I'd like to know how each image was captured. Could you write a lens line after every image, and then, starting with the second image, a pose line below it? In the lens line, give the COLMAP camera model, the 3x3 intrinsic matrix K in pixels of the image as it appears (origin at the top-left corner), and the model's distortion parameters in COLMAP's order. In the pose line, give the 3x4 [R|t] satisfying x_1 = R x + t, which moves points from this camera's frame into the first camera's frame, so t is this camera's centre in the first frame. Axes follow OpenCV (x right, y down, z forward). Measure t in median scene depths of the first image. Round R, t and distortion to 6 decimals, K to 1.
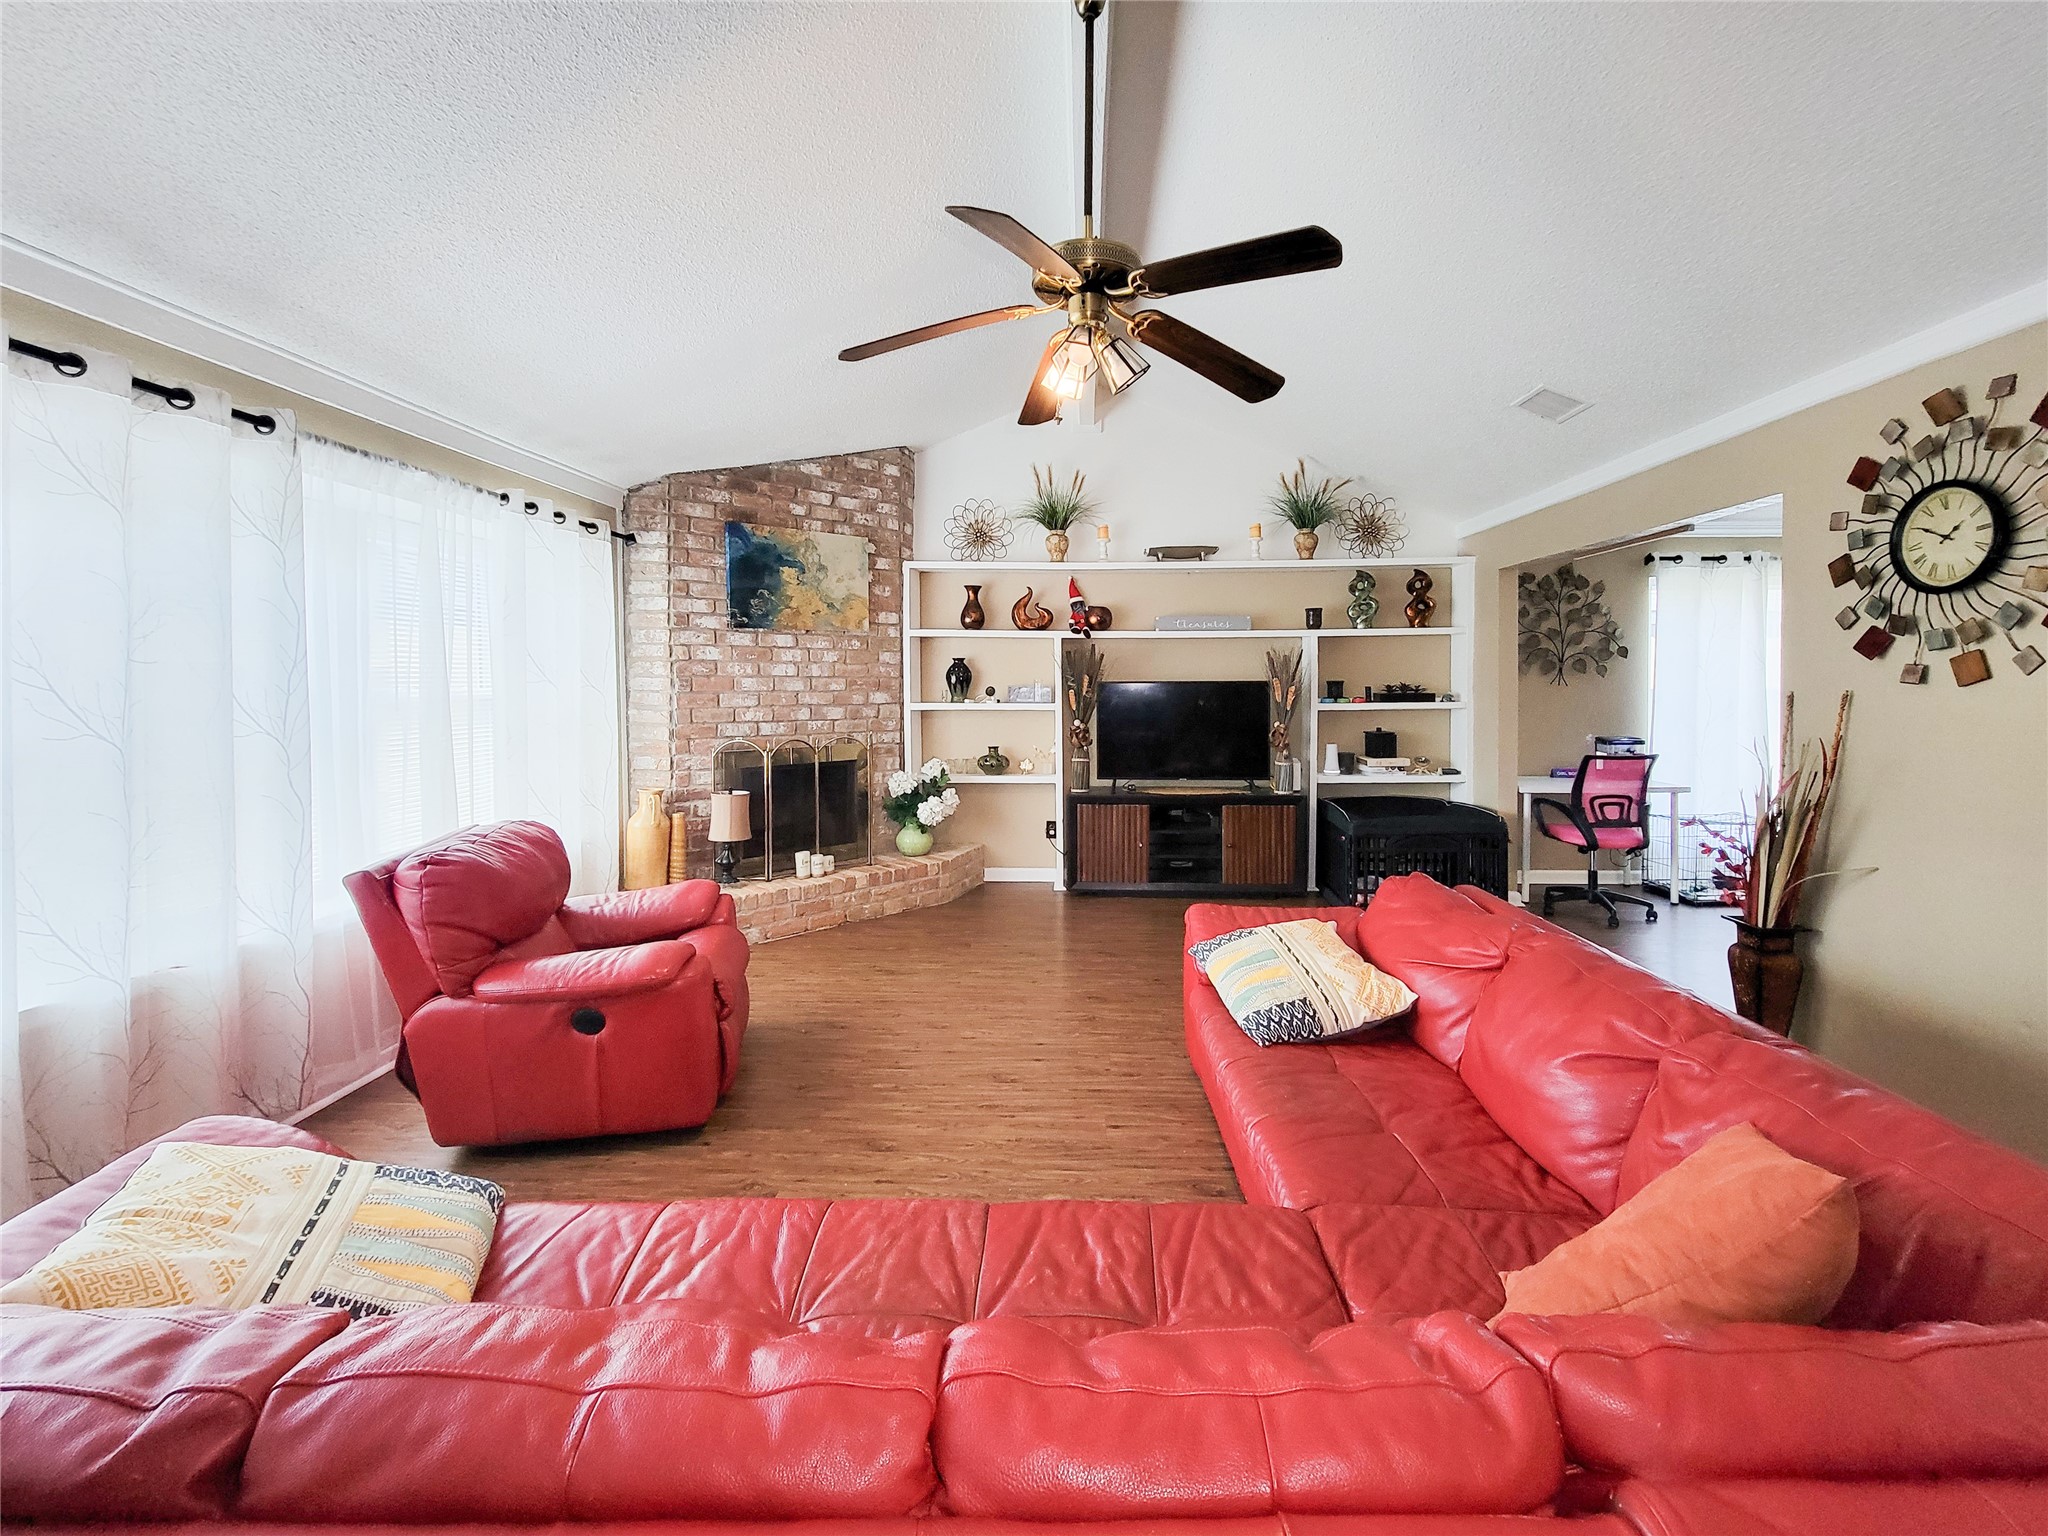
lens RADIAL K [[859.7, 0, 1063.3], [0, 859.7, 697.5], [0, 0, 1]] dist [-0.001956, 0.000420]
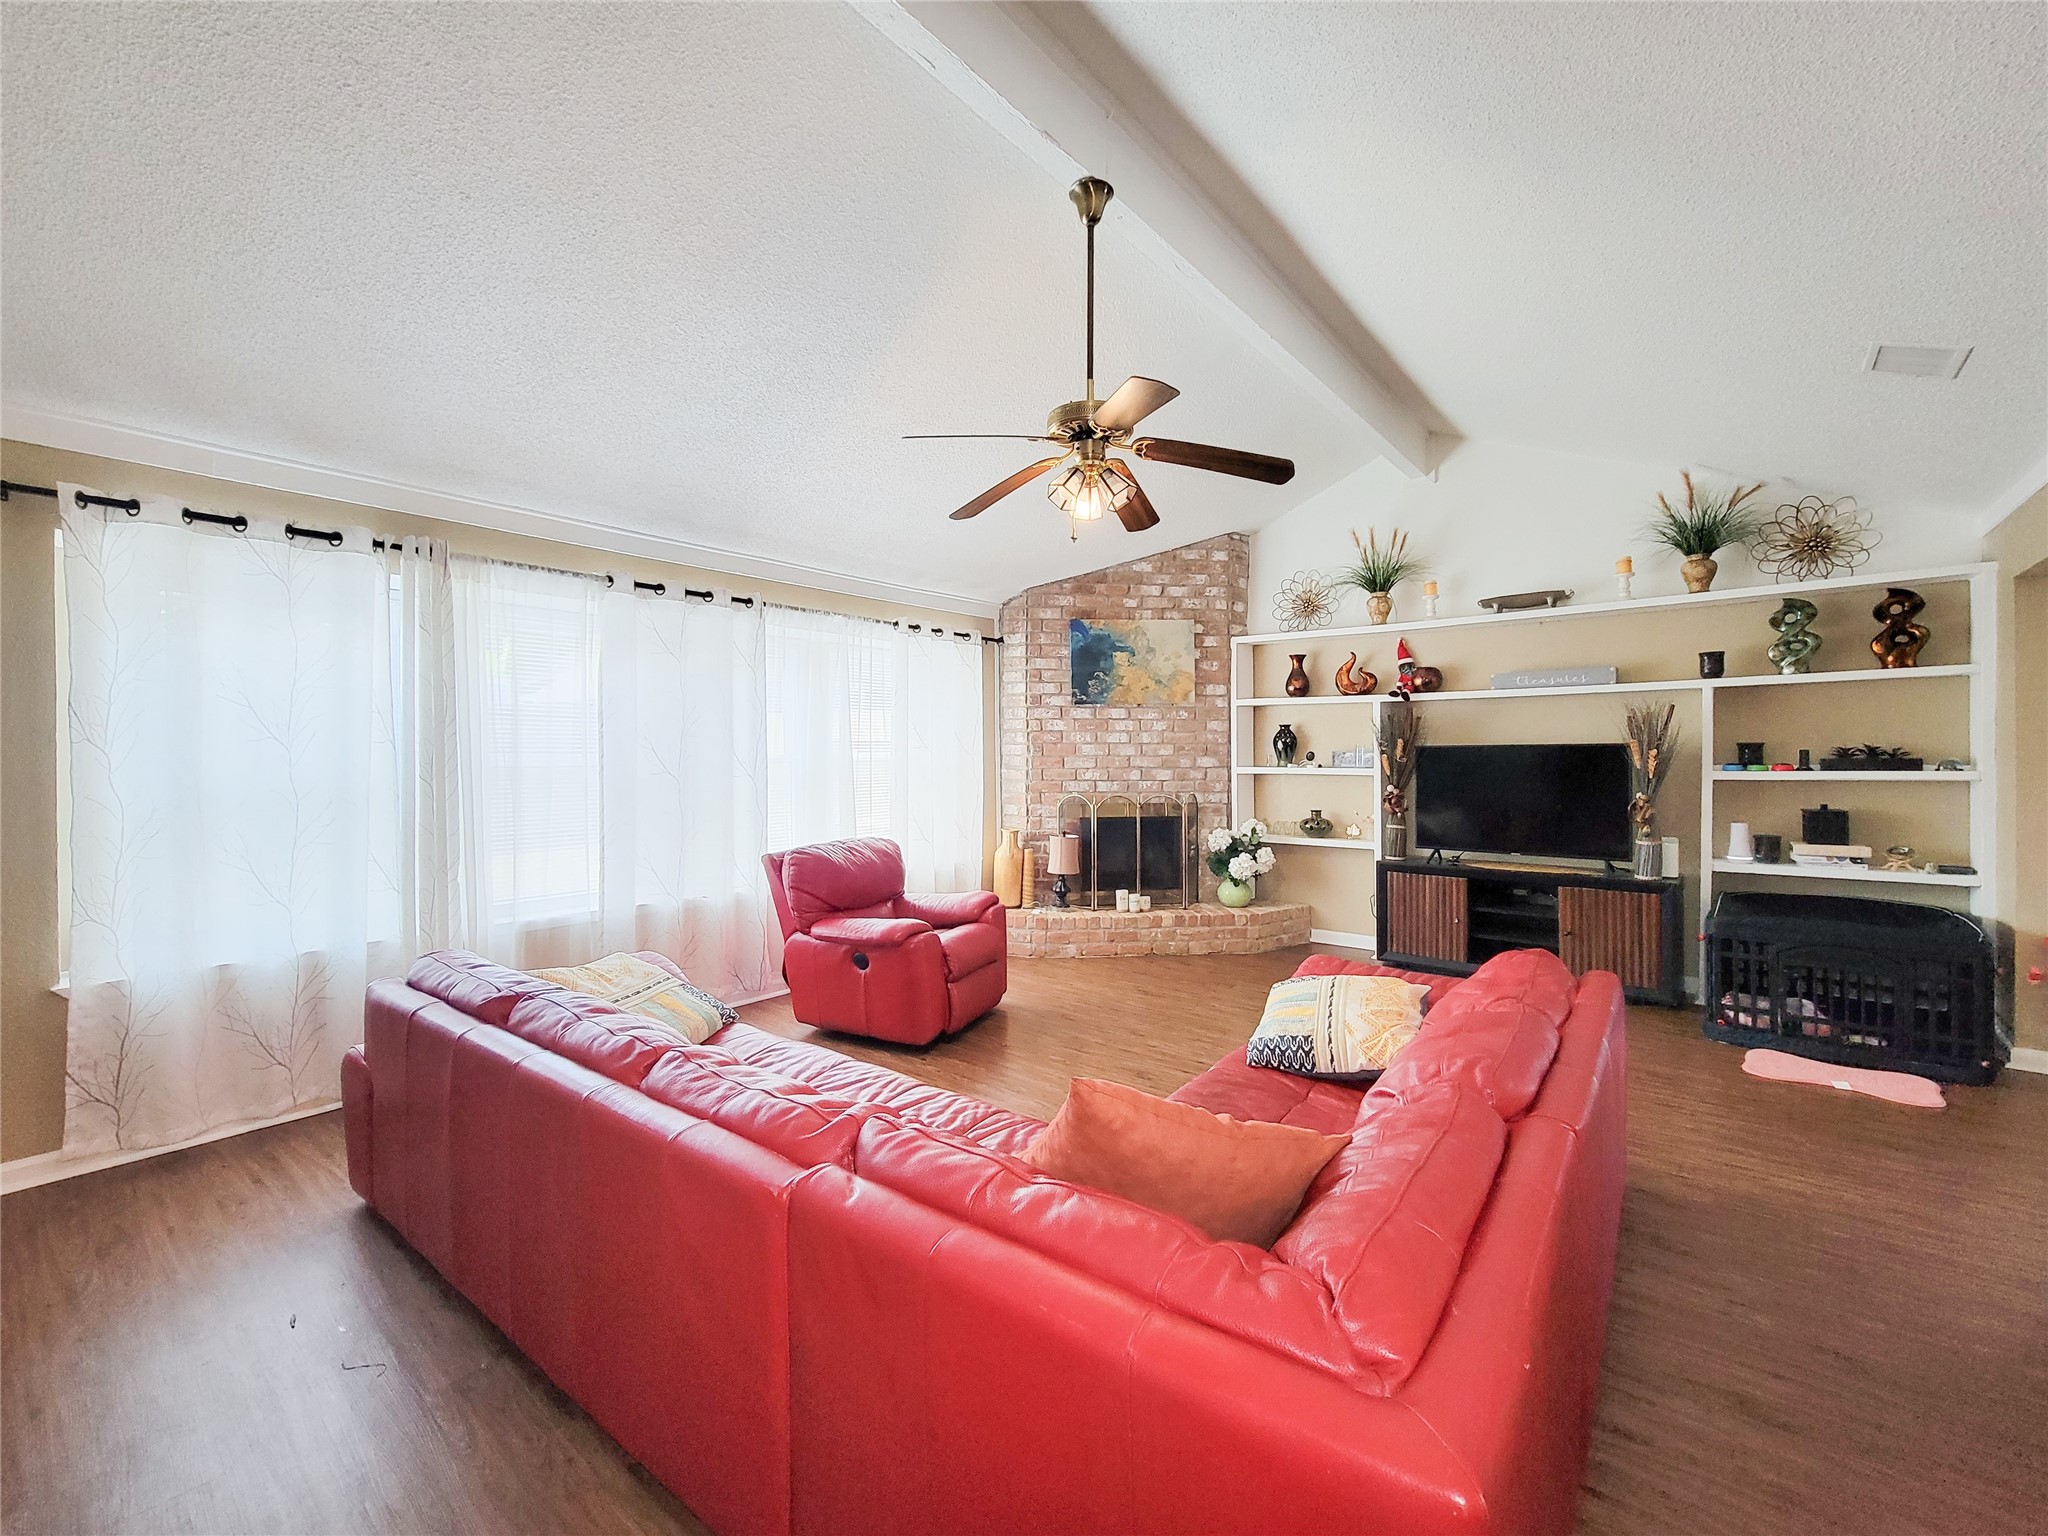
lens RADIAL K [[859.7, 0, 1016.4], [0, 859.7, 757.1], [0, 0, 1]] dist [-0.001956, 0.000420]
pose [[0.787616, -0.000046, -0.616167, 0.280039], [-0.008818, 0.999897, -0.011347, 0.008885], [0.616103, 0.014370, 0.787534, -0.028352]]
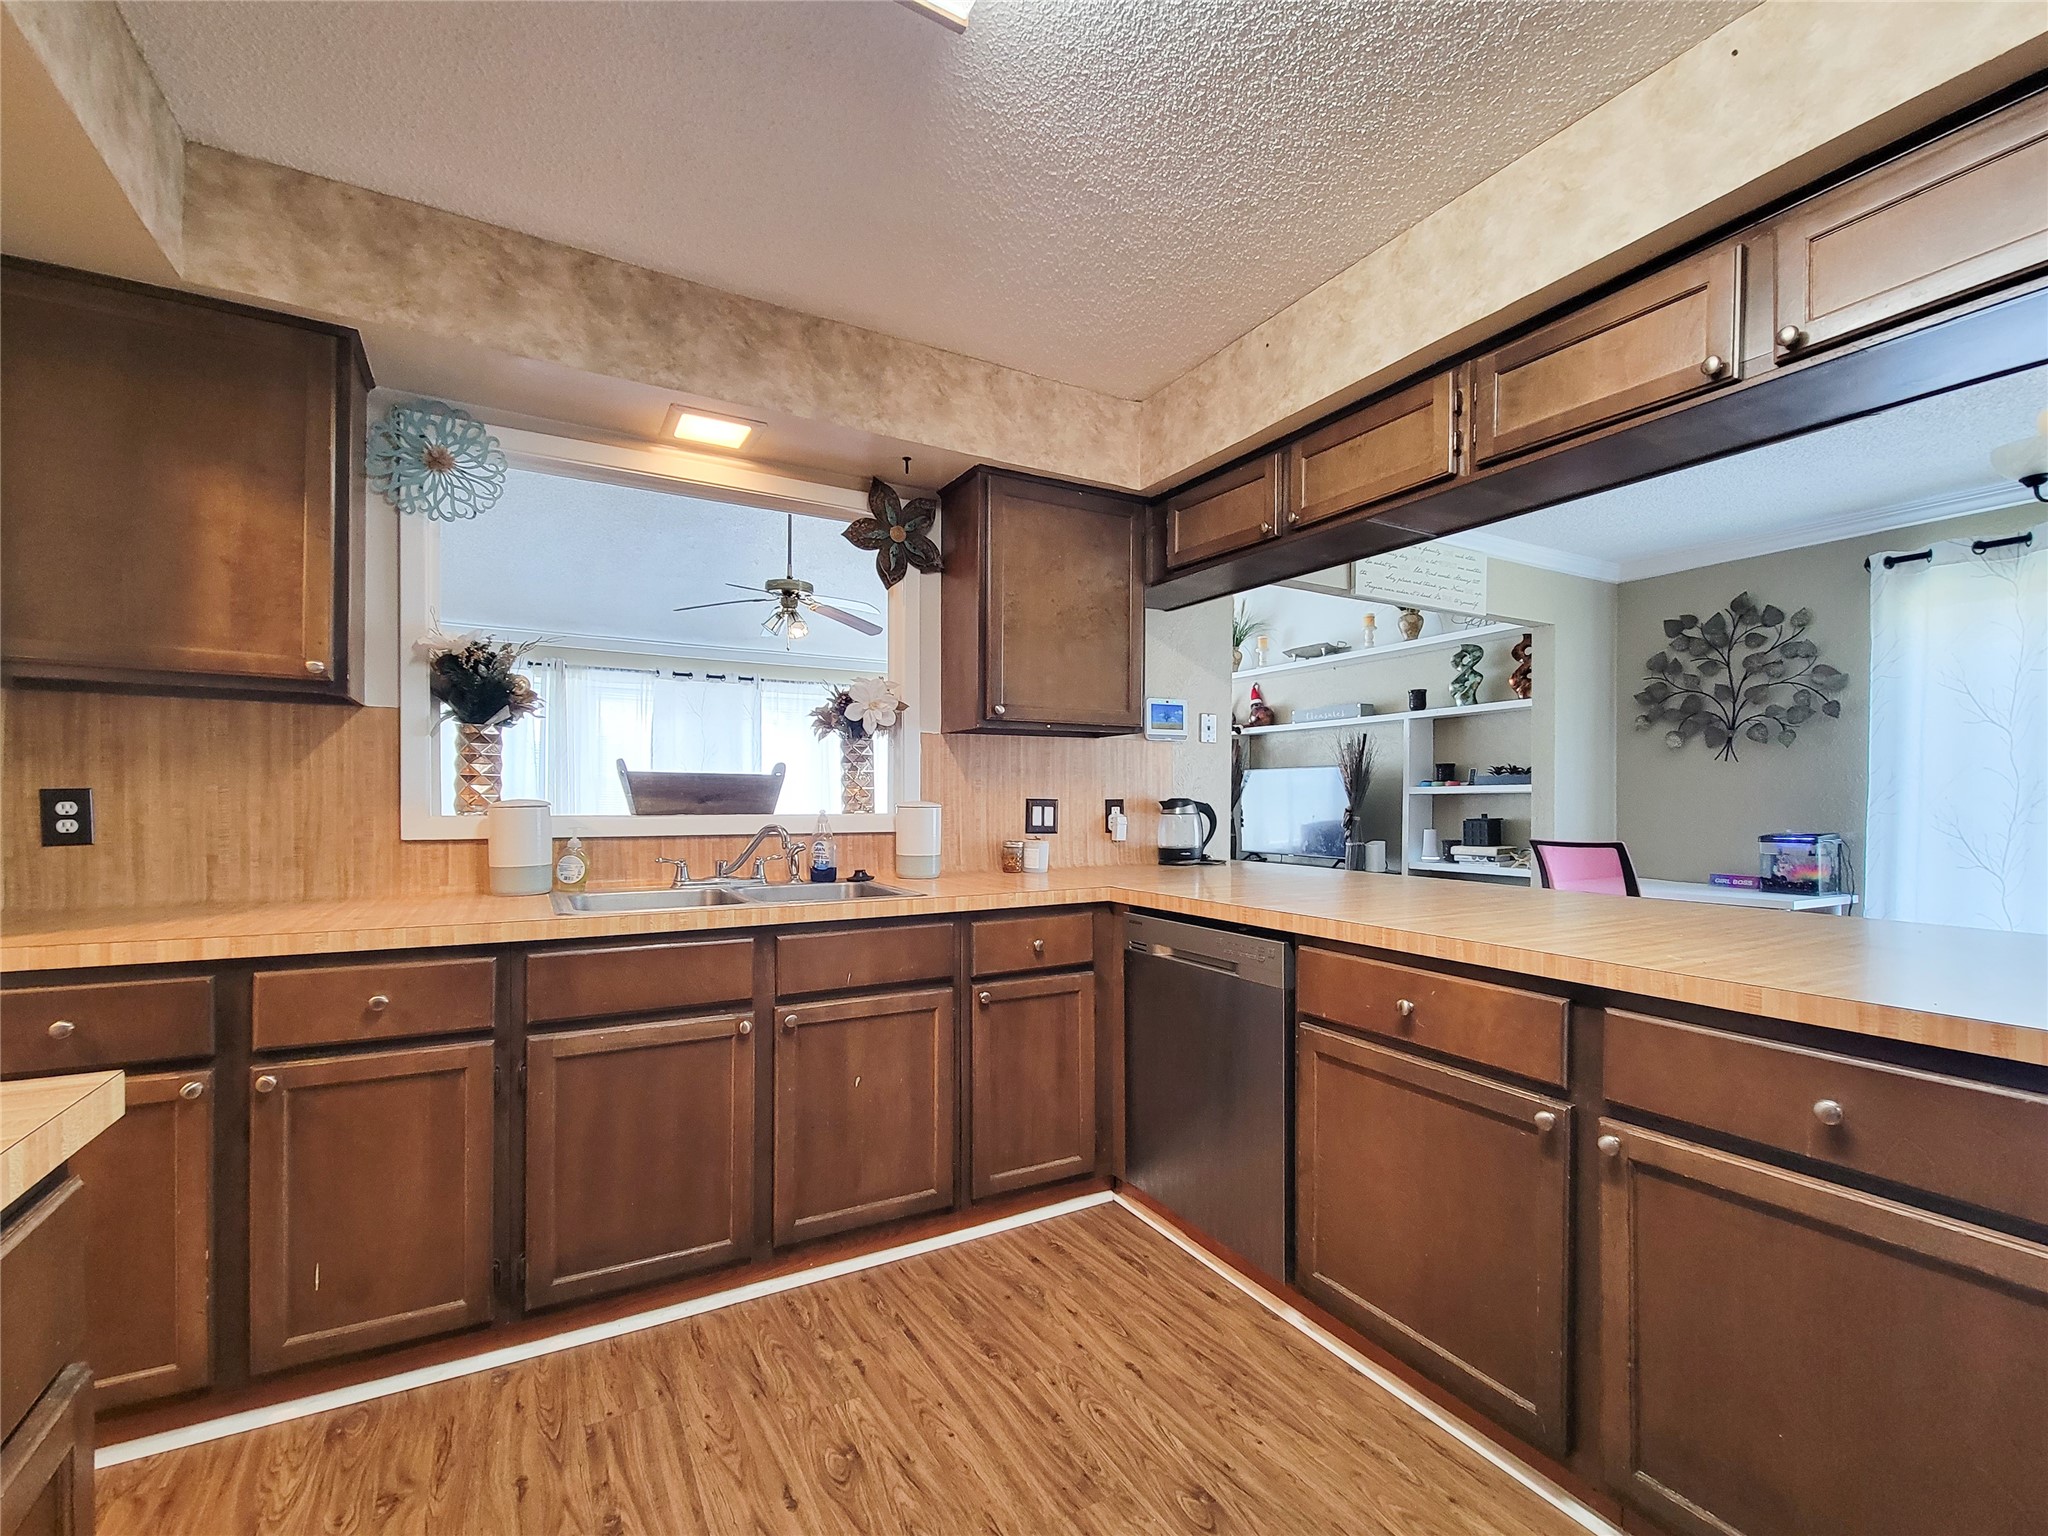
lens RADIAL K [[859.7, 0, 1033.6], [0, 859.7, 783.5], [0, 0, 1]] dist [-0.001956, 0.000420]
pose [[0.540612, -0.006804, -0.841244, 0.895014], [-0.018515, 0.999629, -0.019983, 0.031452], [0.841068, 0.026379, 0.540286, 0.109153]]
